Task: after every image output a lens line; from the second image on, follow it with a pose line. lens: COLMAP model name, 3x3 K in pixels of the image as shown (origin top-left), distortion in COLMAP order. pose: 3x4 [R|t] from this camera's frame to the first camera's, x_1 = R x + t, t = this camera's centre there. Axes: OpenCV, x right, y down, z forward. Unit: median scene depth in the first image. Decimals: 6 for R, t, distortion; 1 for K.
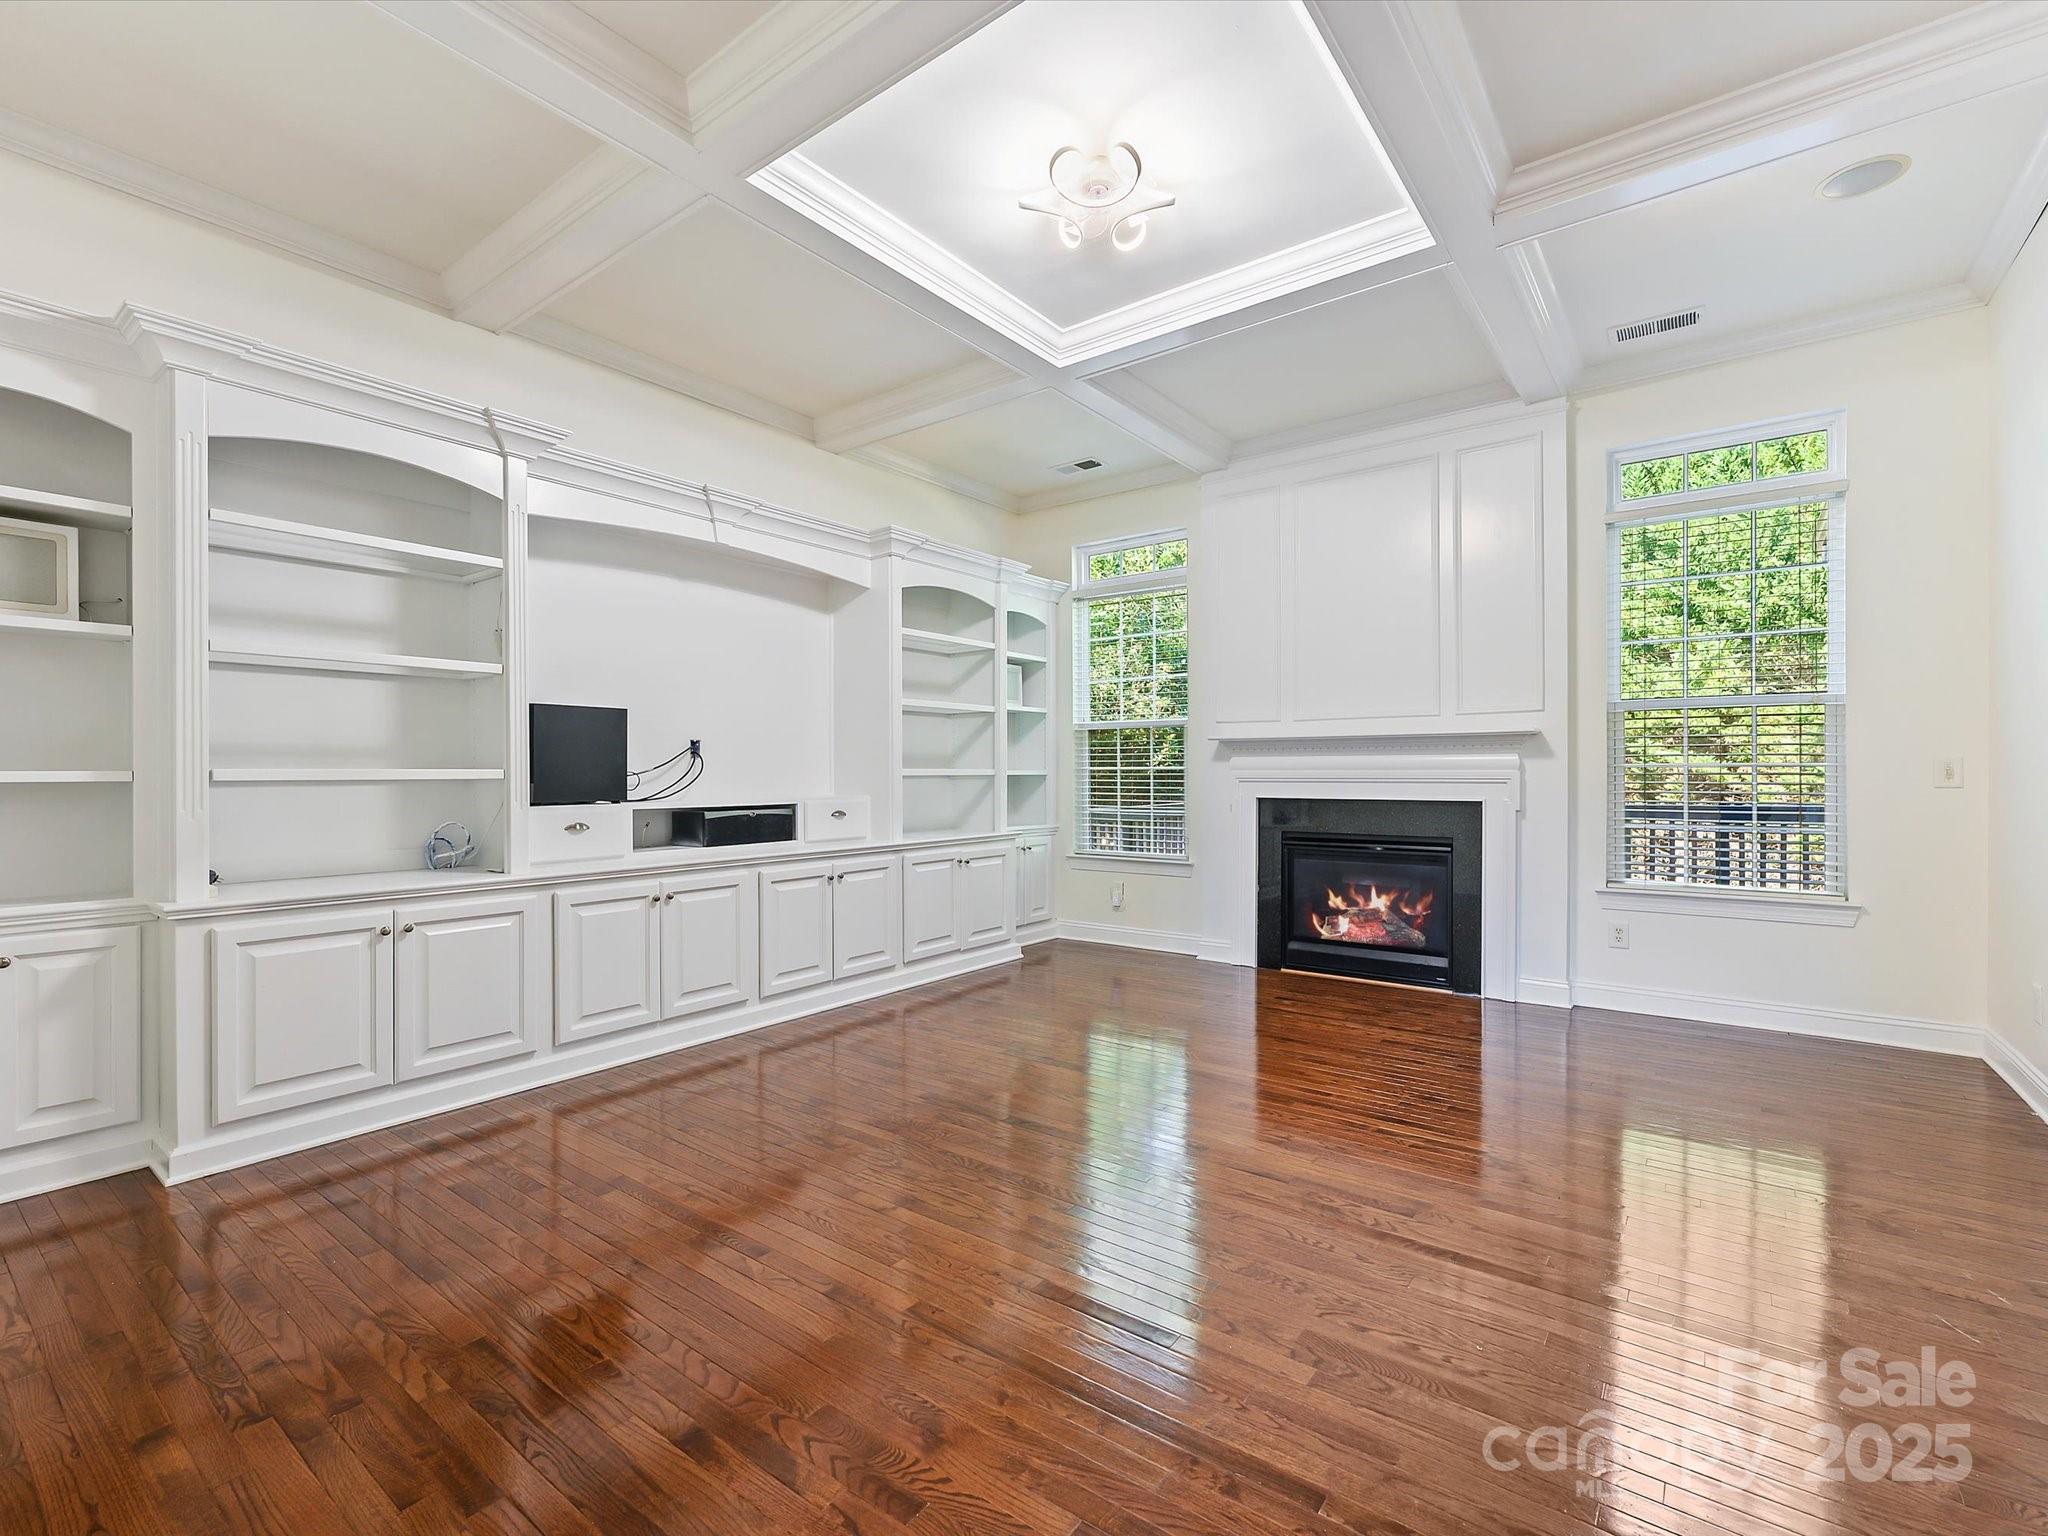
lens RADIAL K [[943.4, 0, 1024.0], [0, 943.4, 768.0], [0, 0, 1]] dist [0.001704, -0.000189]
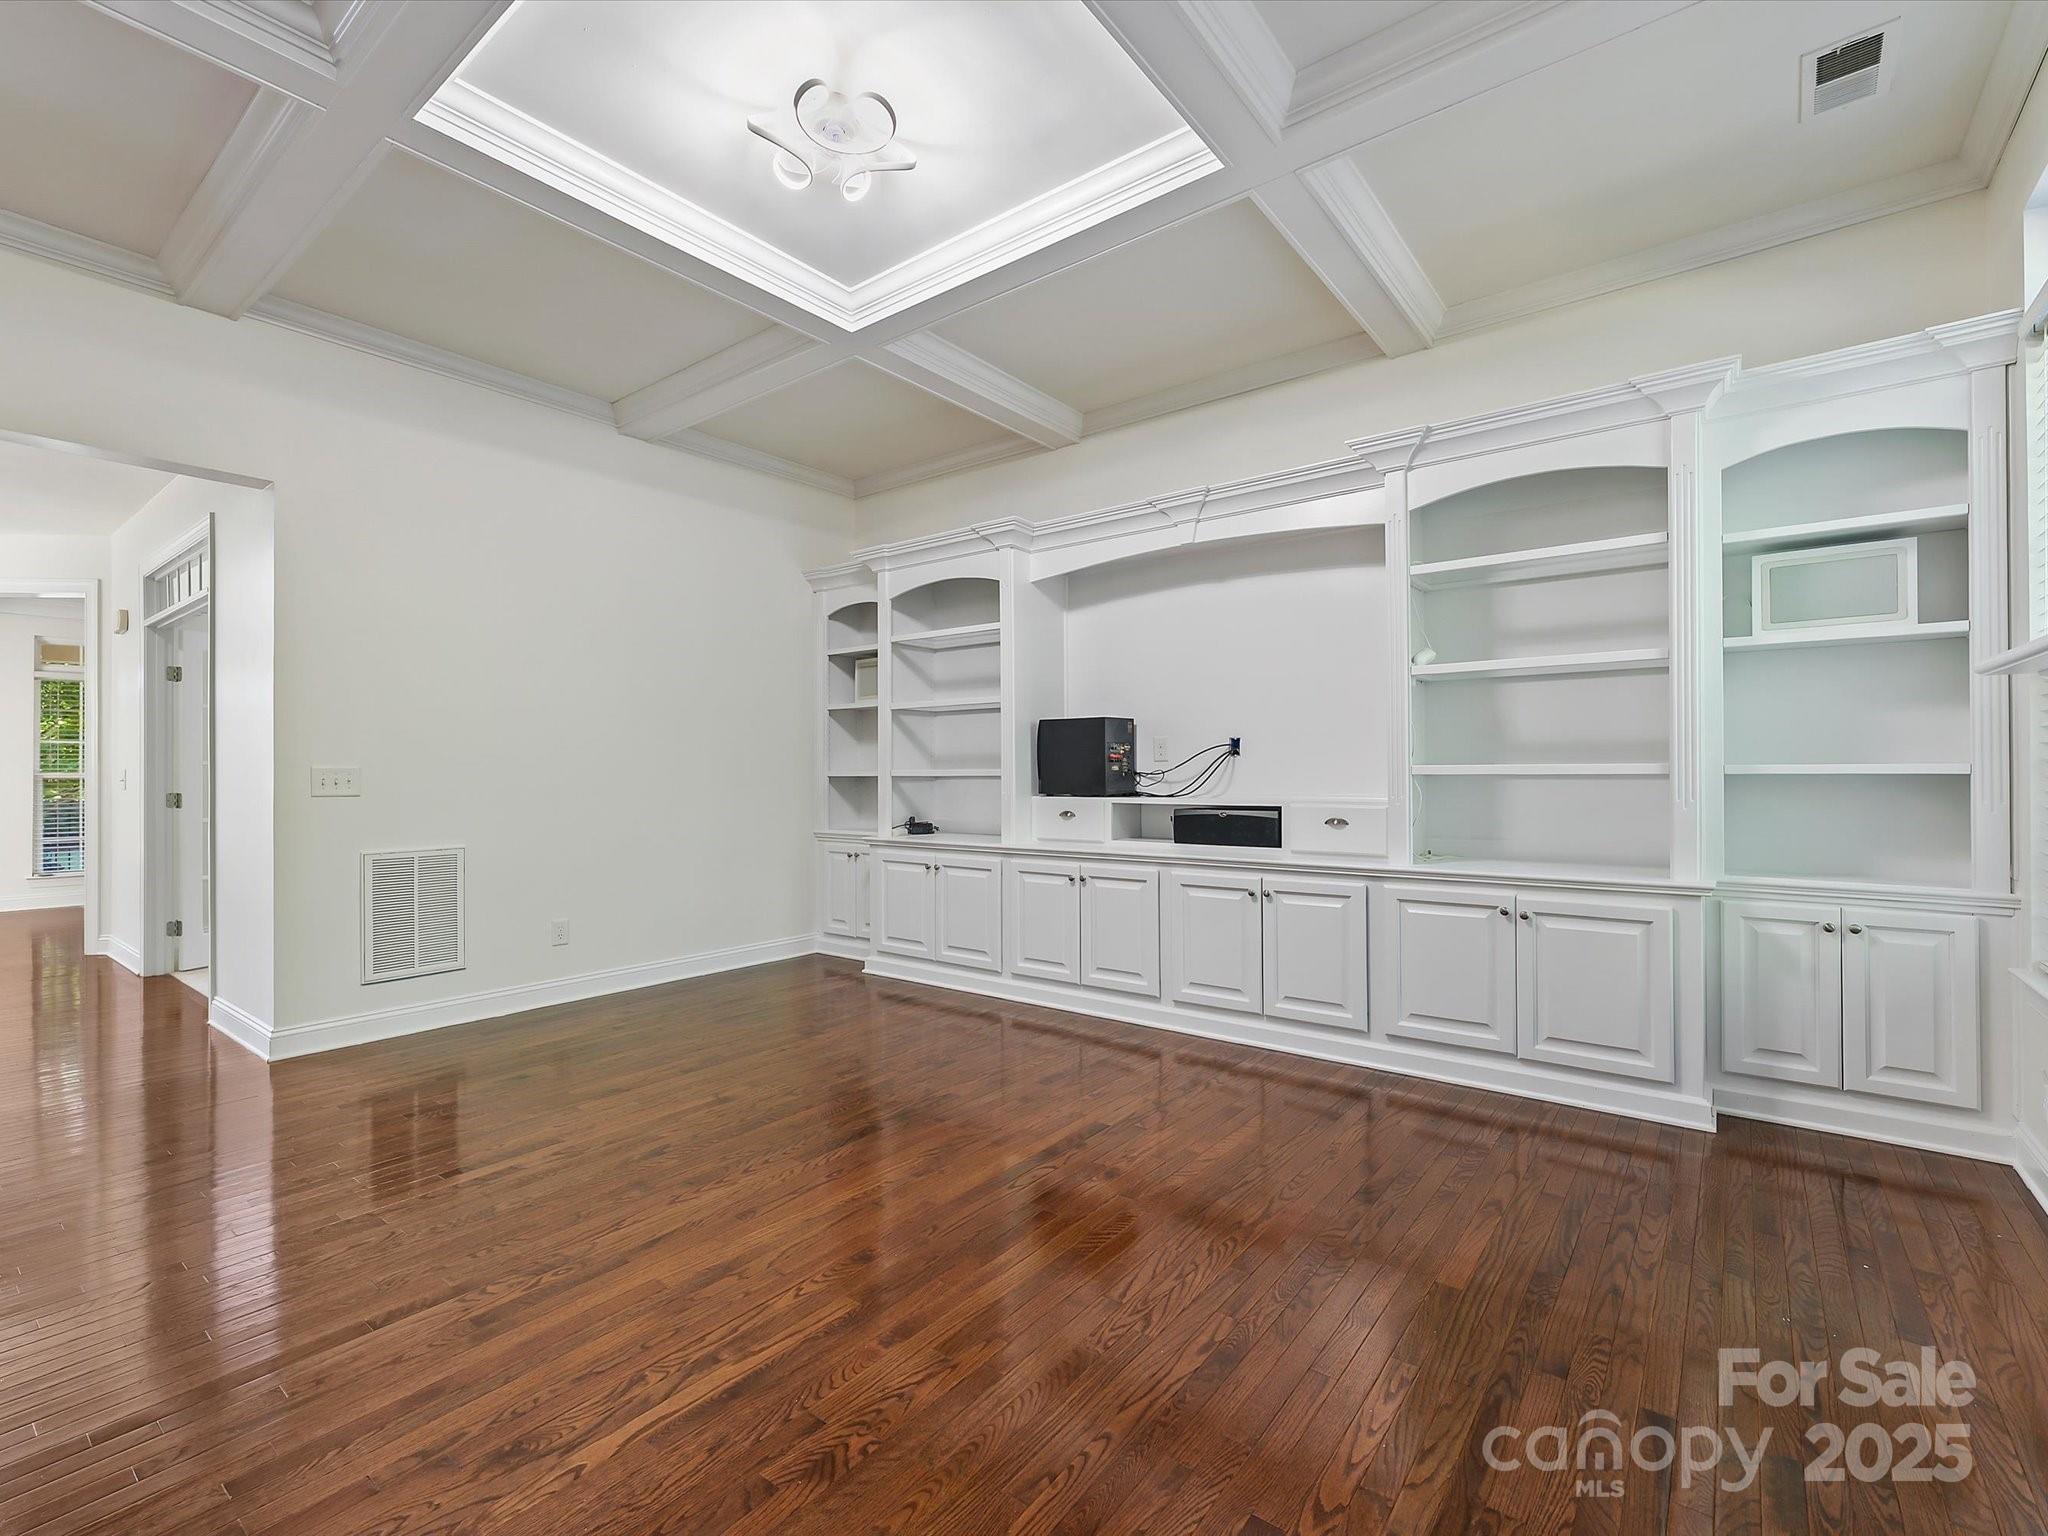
lens RADIAL K [[926.2, 0, 1019.0], [0, 926.2, 778.2], [0, 0, 1]] dist [-0.012288, -0.000299]
pose [[-0.023677, 0.006925, -0.999696, 0.725230], [0.006591, 0.999955, 0.006770, 0.005136], [0.999698, -0.006429, -0.023722, 0.913824]]
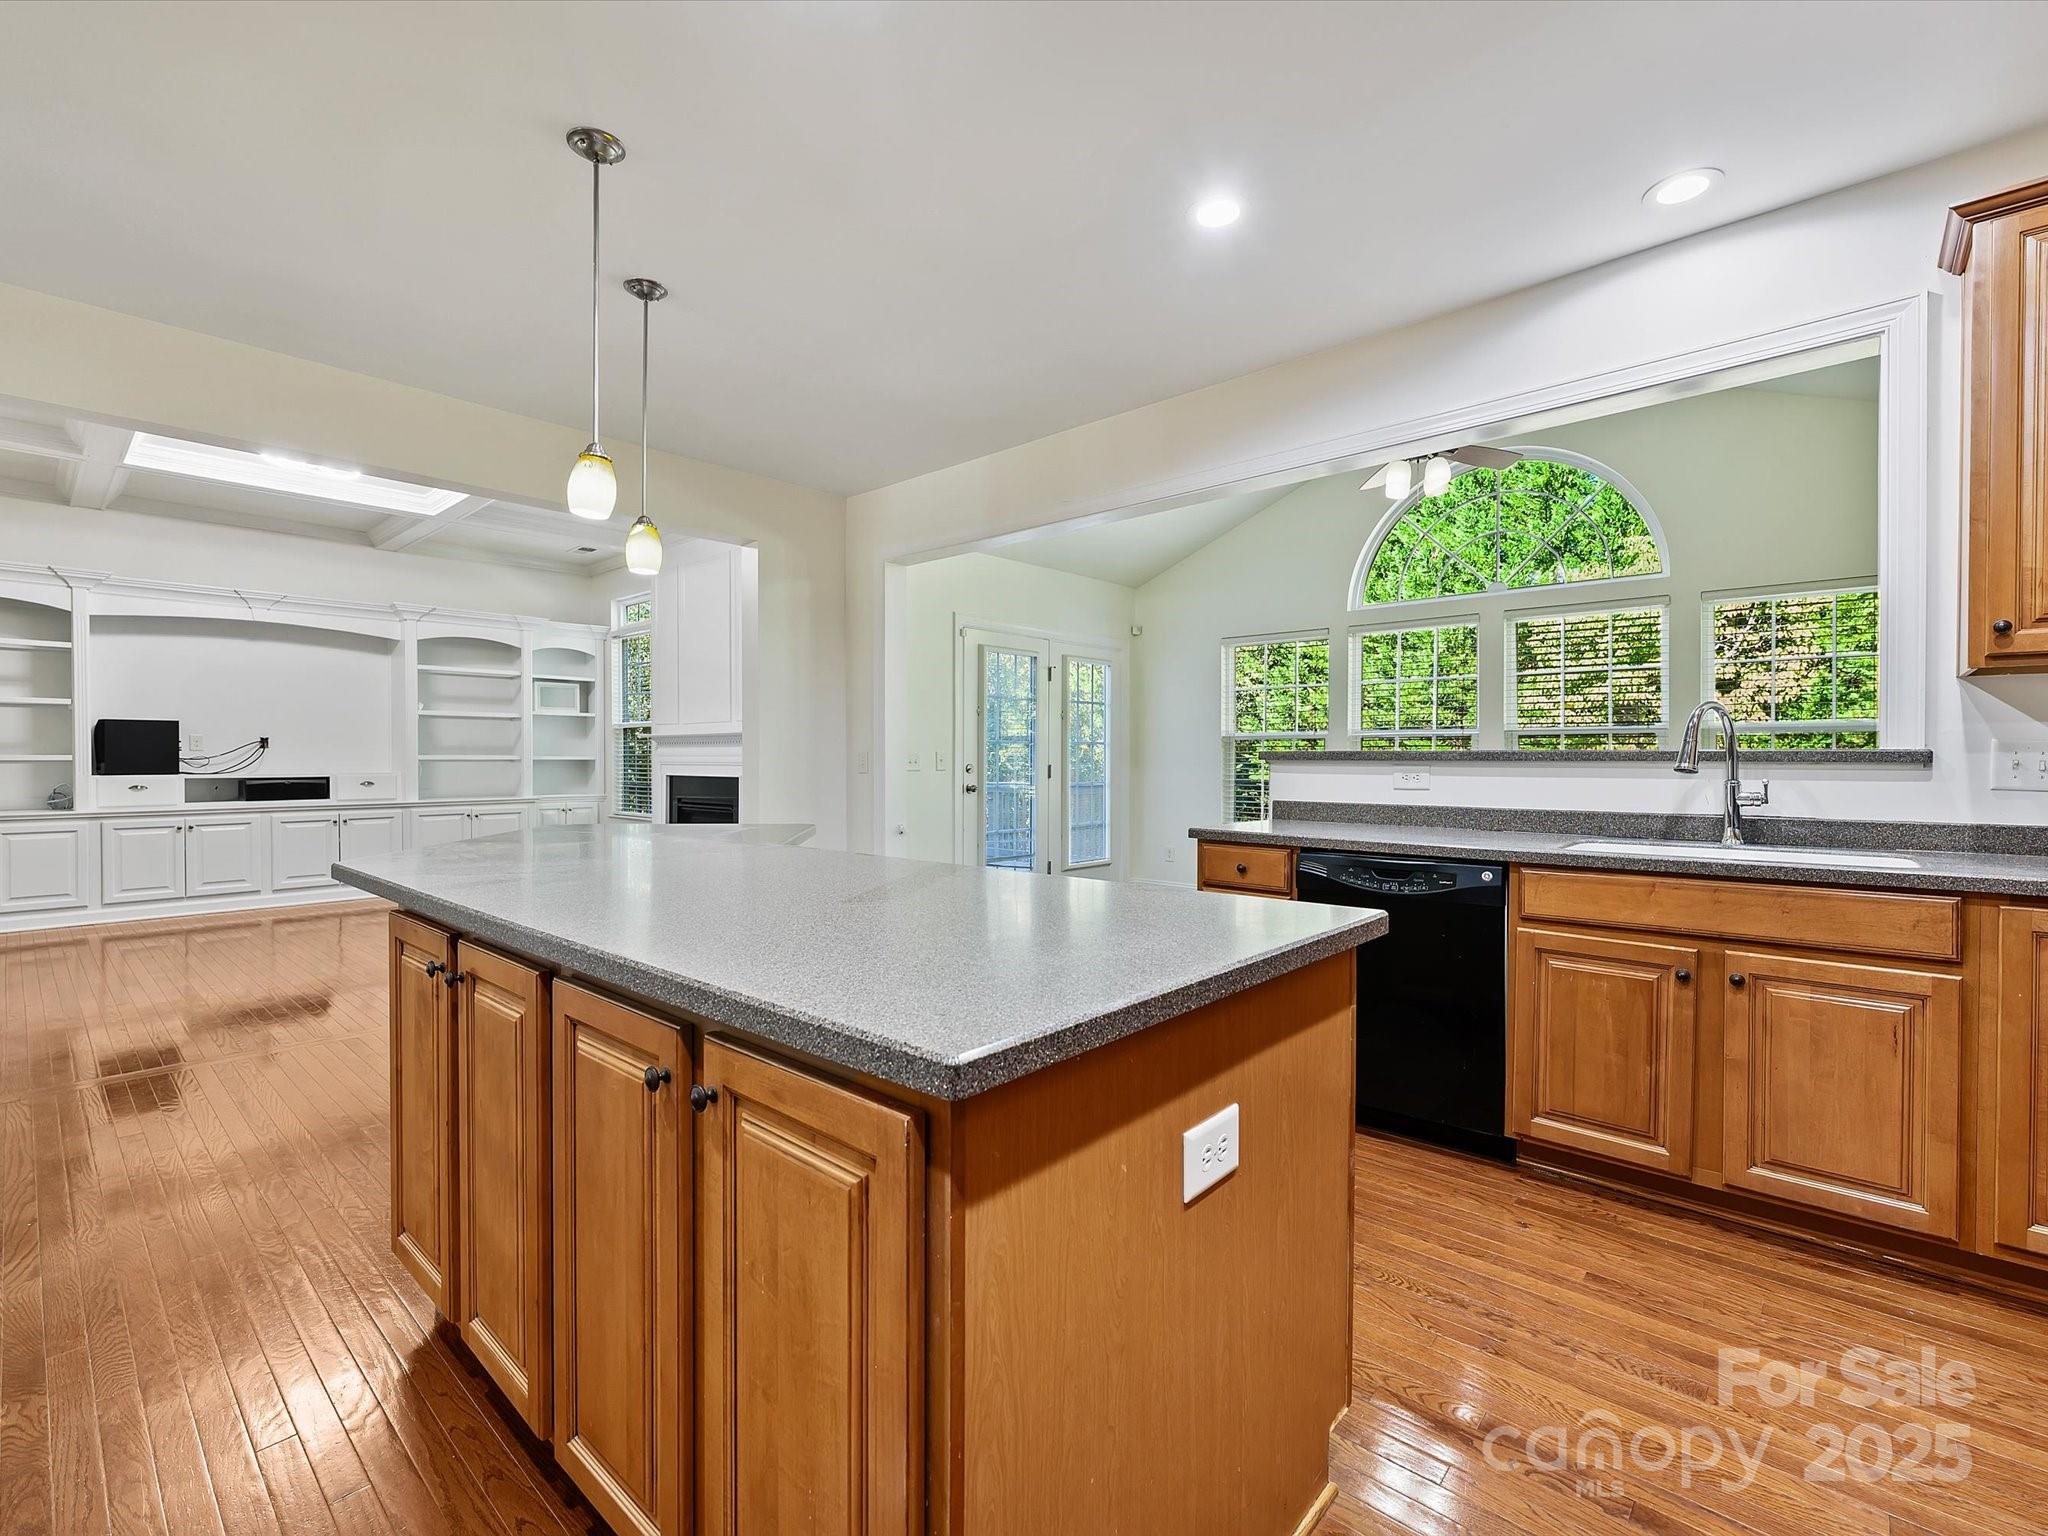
lens RADIAL K [[923.5, 0, 1021.7], [0, 923.5, 763.0], [0, 0, 1]] dist [0.000353, -0.000313]
pose [[0.994848, 0.004369, -0.101283, 1.307173], [-0.003390, 0.999946, 0.009837, -0.006845], [0.101320, -0.009443, 0.994809, -0.548569]]
